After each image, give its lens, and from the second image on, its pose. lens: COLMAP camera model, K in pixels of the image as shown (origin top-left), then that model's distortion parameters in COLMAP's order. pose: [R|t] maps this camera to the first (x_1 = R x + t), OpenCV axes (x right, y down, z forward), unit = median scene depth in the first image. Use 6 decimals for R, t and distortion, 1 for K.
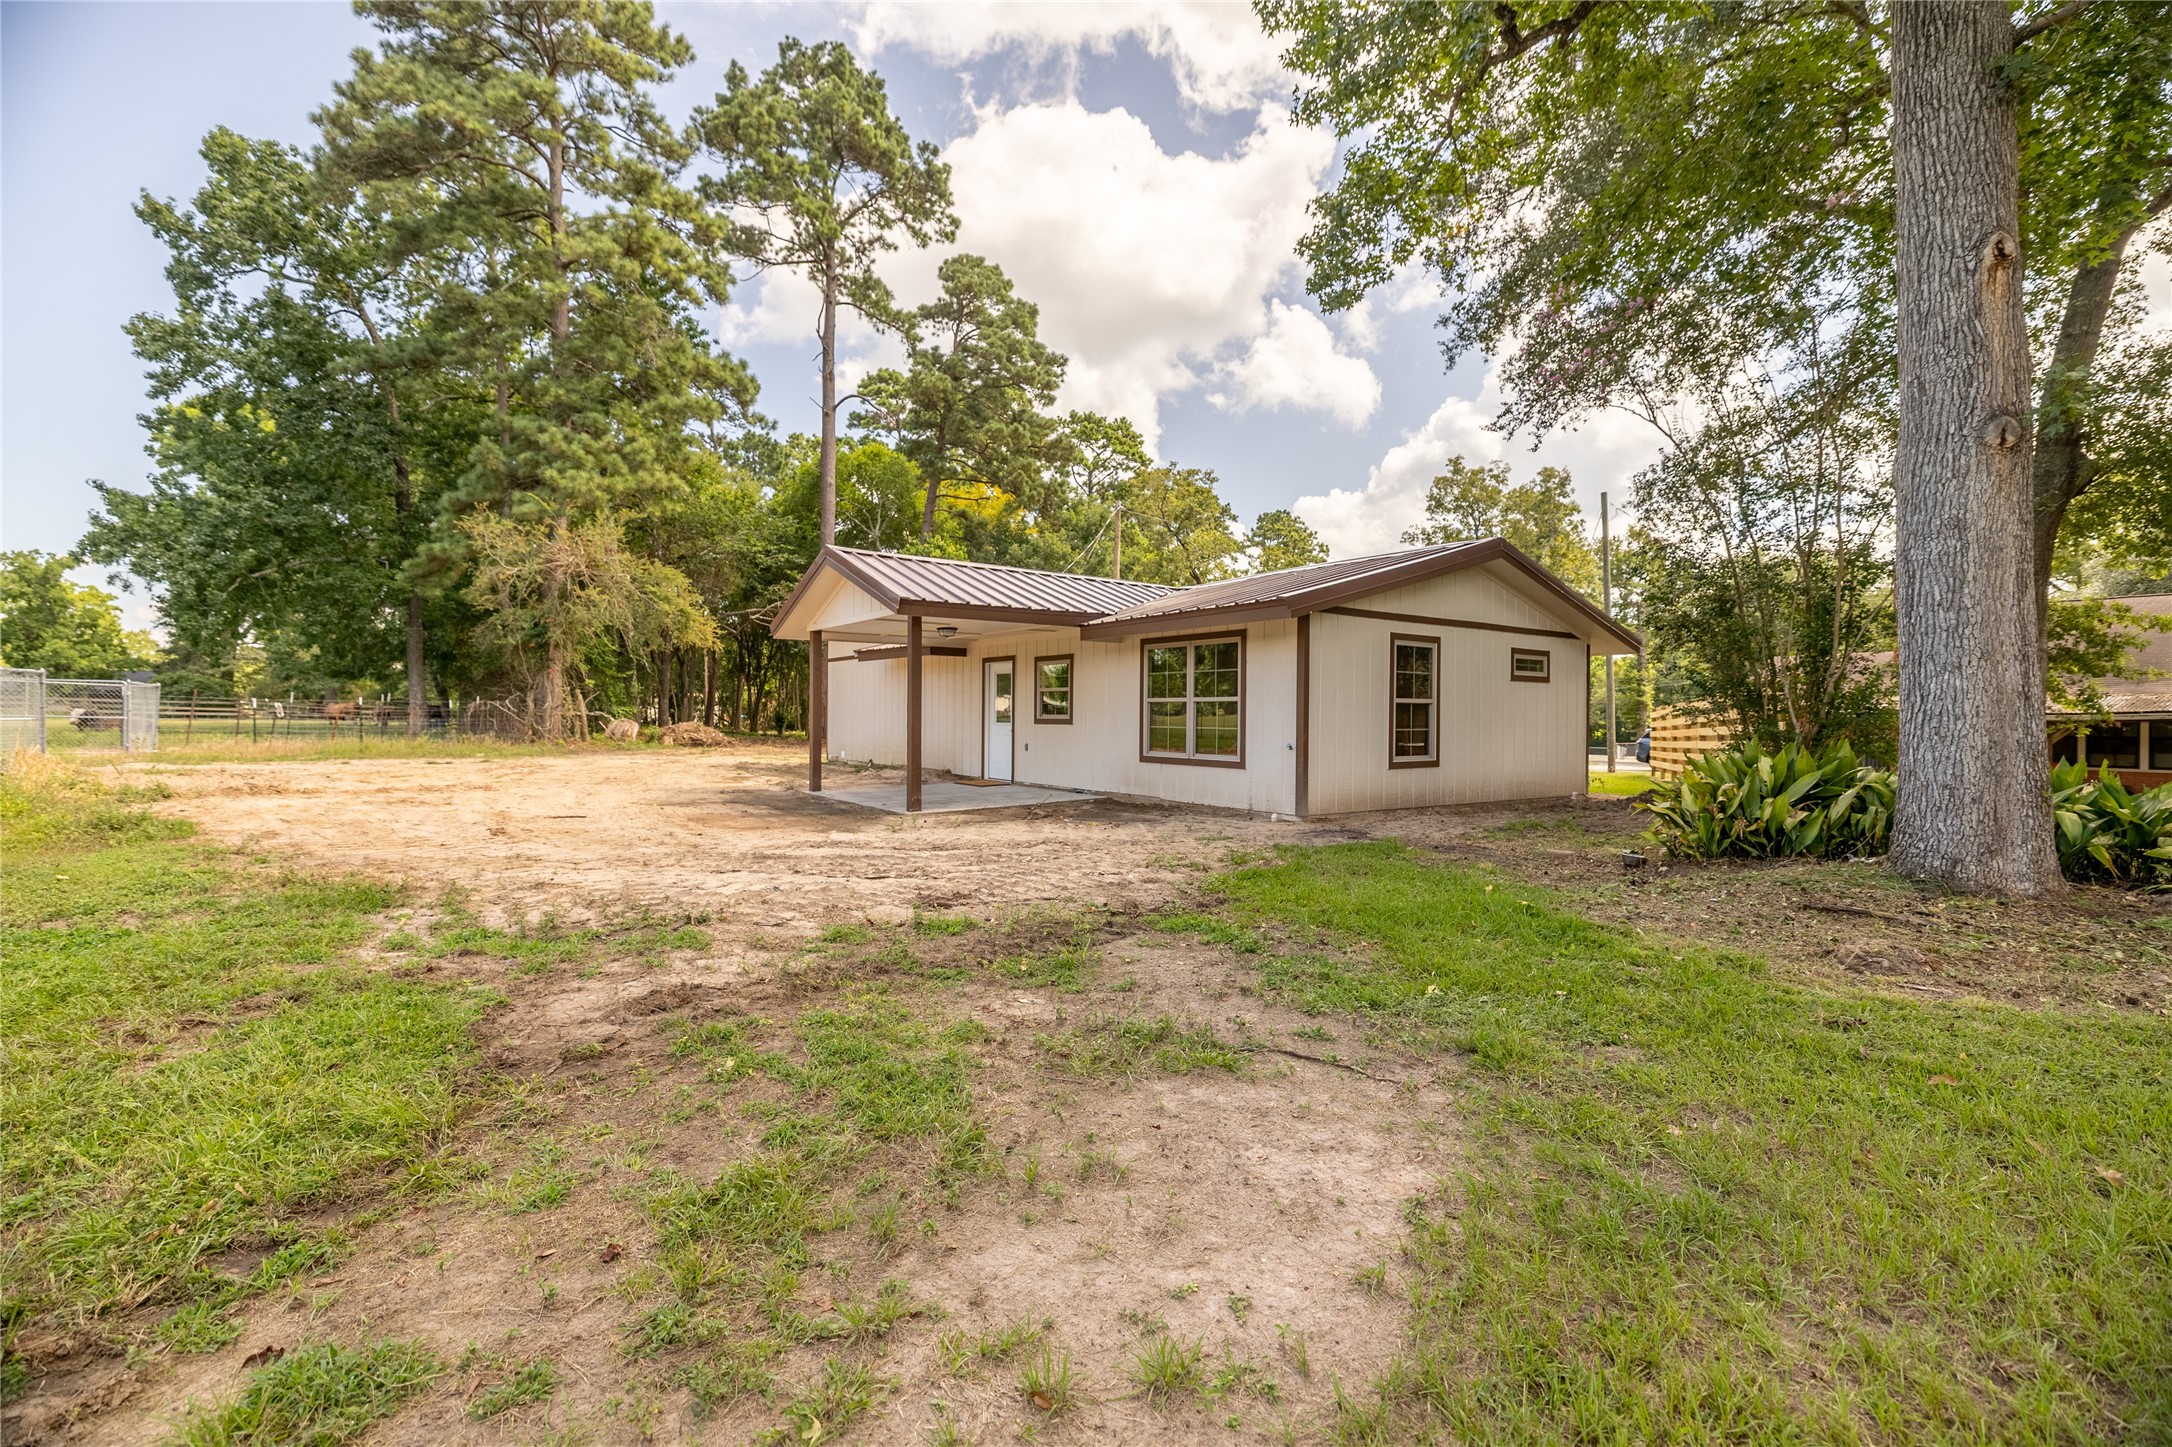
lens RADIAL K [[908.6, 0, 1089.7], [0, 908.6, 714.8], [0, 0, 1]] dist [0.001331, 0.000074]
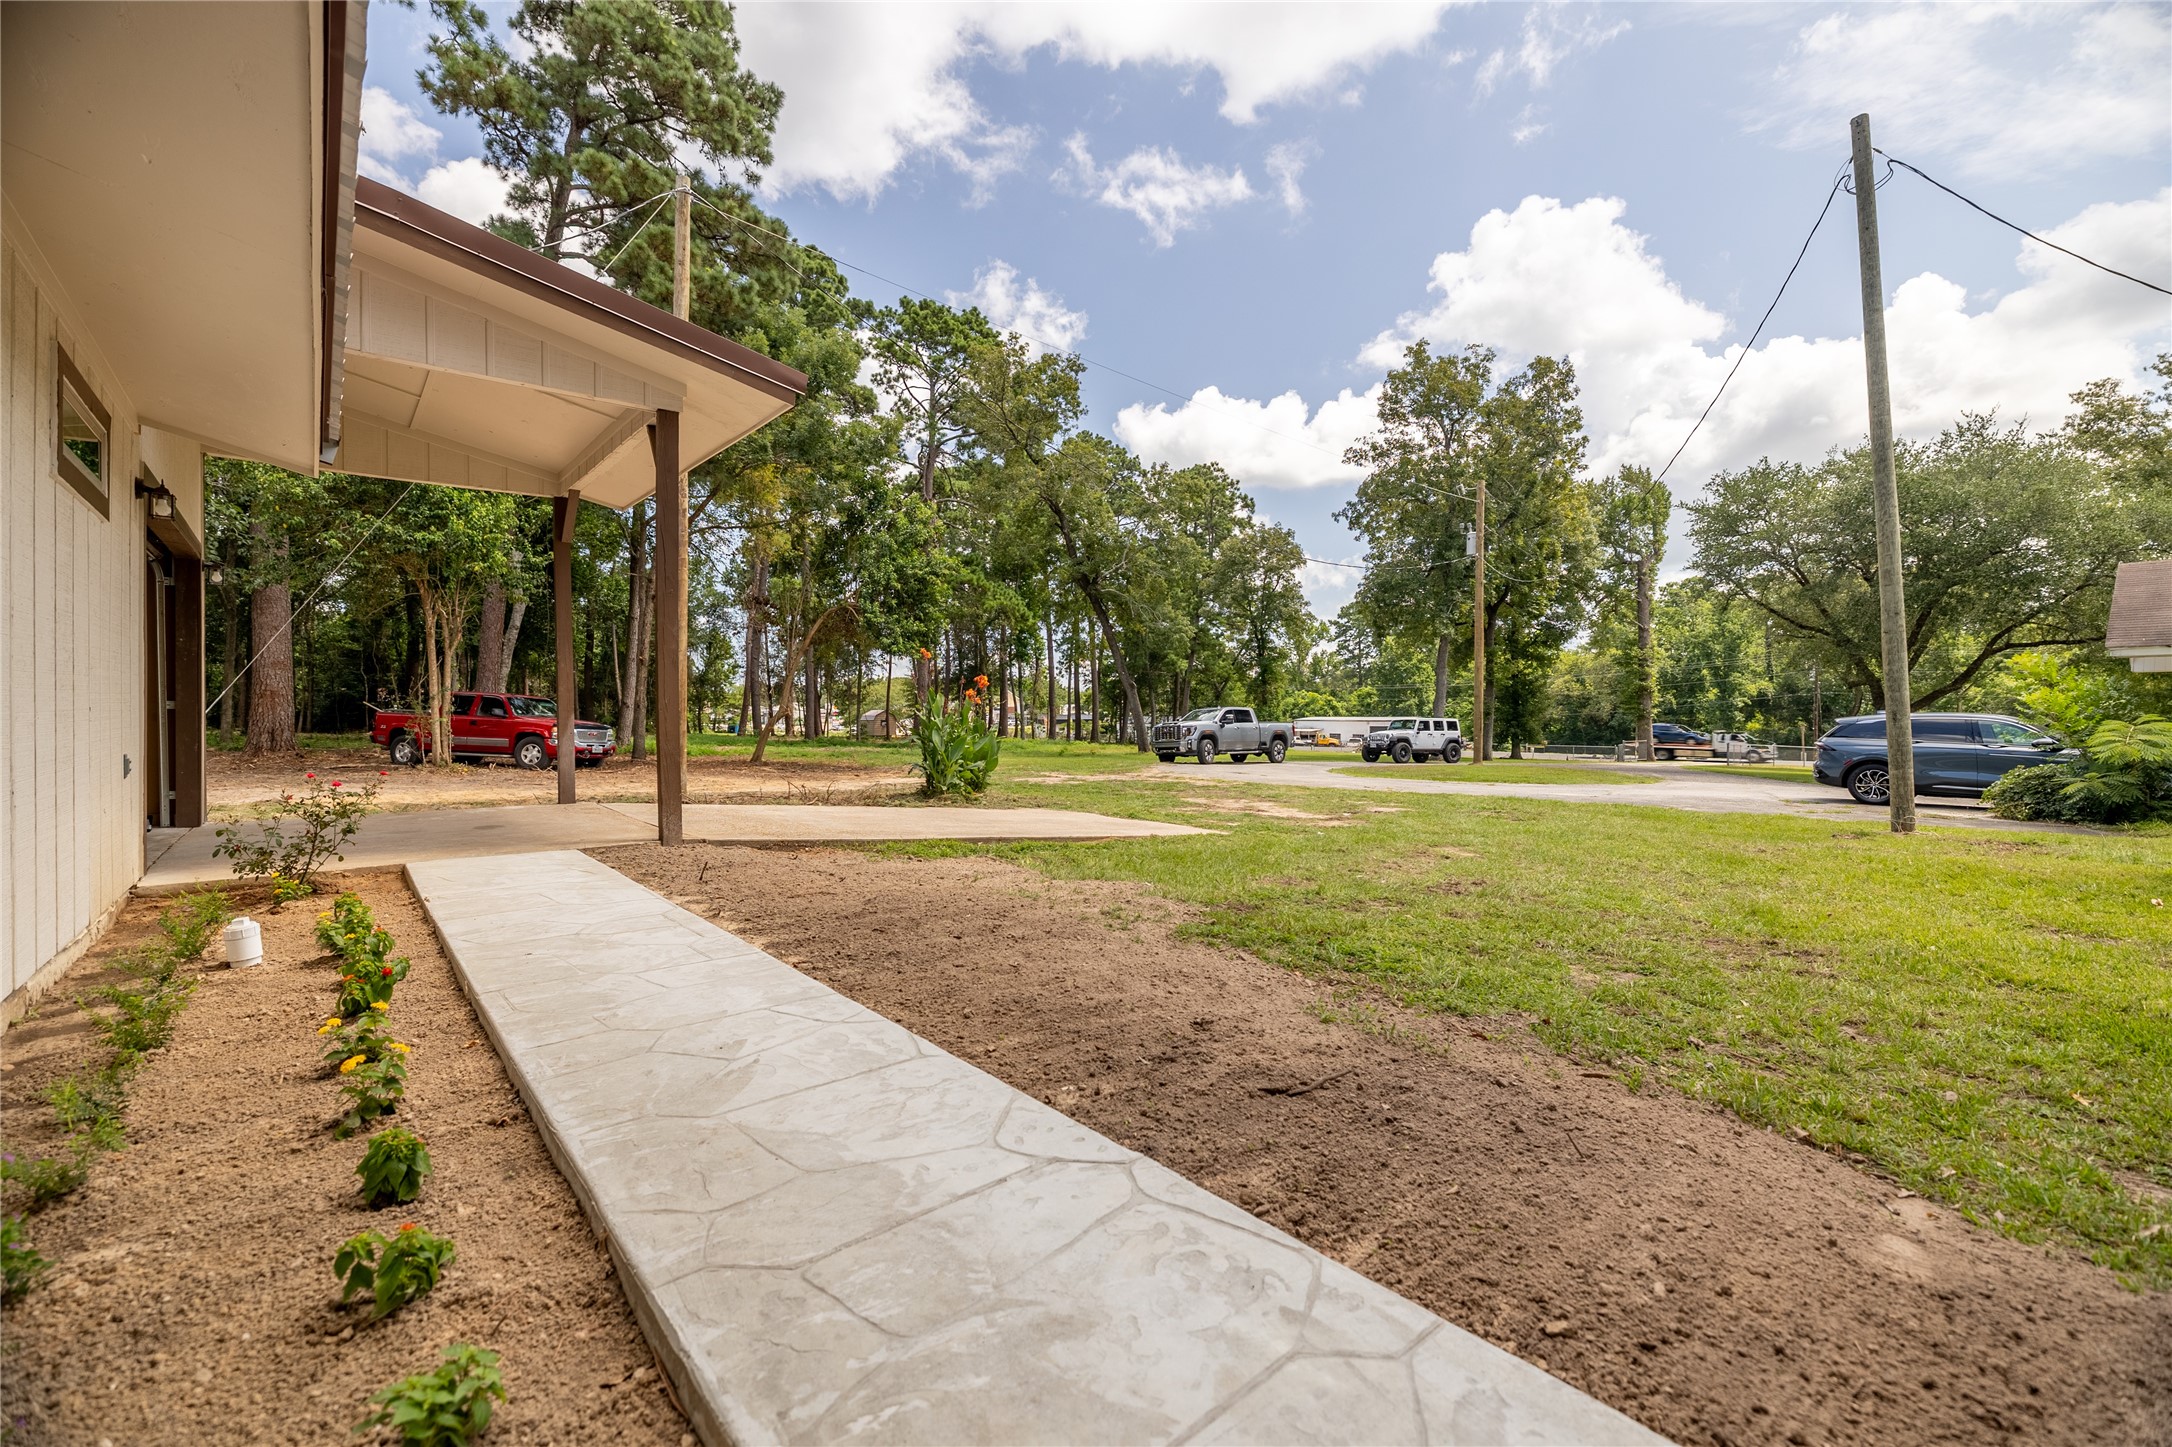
lens RADIAL K [[908.6, 0, 1089.7], [0, 908.6, 714.8], [0, 0, 1]] dist [0.001331, 0.000074]
pose [[0.998030, -0.008515, 0.062154, 0.098948], [0.008524, 0.999964, 0.000122, 0.006309], [-0.062152, 0.000408, 0.998067, 0.303405]]
